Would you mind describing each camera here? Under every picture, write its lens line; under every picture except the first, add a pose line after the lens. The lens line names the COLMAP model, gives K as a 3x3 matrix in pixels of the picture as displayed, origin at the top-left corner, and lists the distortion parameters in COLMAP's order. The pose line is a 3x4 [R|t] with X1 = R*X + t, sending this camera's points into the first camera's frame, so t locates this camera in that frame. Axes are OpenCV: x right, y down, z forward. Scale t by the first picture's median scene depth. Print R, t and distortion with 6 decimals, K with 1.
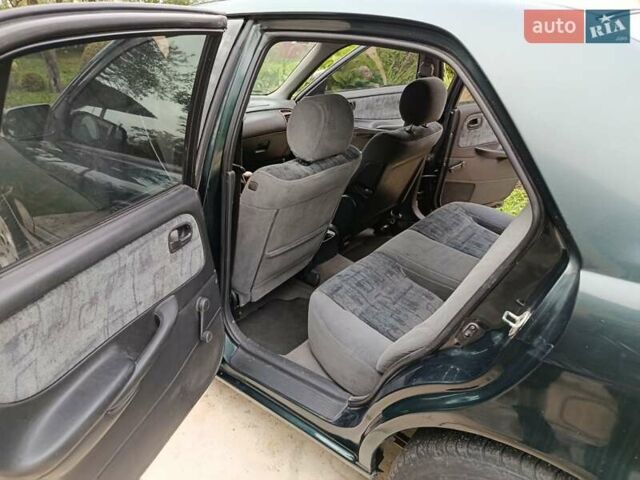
lens RADIAL K [[441.2, 0, 314.9], [0, 441.2, 240.2], [0, 0, 1]] dist [-0.000759, -0.003358]
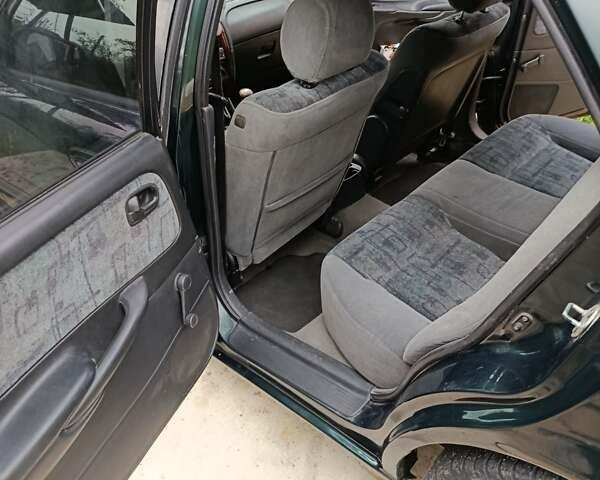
lens RADIAL K [[546.9, 0, 300.0], [0, 546.9, 240.0], [0, 0, 1]] dist [0.001454, -0.008805]
pose [[0.992609, -0.030107, -0.117565, 0.071095], [0.048971, 0.985734, 0.161031, -0.073515], [0.111040, -0.165598, 0.979922, 0.060768]]
